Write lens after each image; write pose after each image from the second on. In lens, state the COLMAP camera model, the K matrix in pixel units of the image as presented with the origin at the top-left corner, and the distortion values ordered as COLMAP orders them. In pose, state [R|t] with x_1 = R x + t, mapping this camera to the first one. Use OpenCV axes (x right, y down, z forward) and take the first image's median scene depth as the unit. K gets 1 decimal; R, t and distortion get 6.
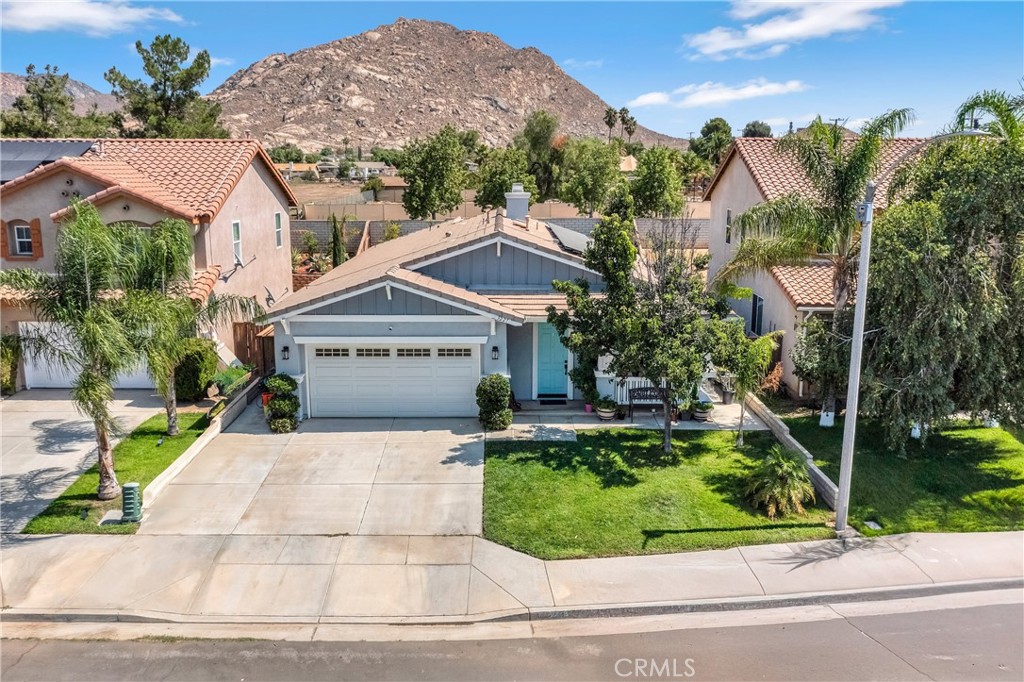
lens RADIAL K [[829.0, 0, 512.0], [0, 829.0, 341.0], [0, 0, 1]] dist [-0.006527, -0.004364]
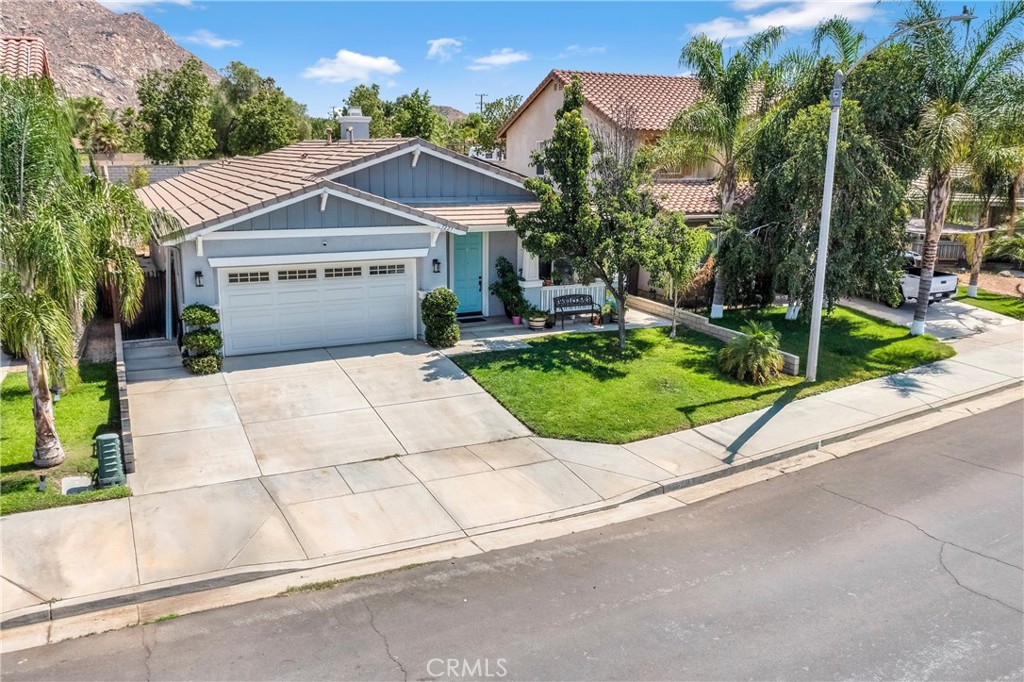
lens RADIAL K [[812.2, 0, 513.0], [0, 812.2, 336.2], [0, 0, 1]] dist [-0.009724, 0.007594]
pose [[0.903981, -0.087926, 0.418434, -0.330950], [0.078266, 0.996120, 0.040232, 0.062993], [-0.420348, -0.003620, 0.907356, 0.130100]]
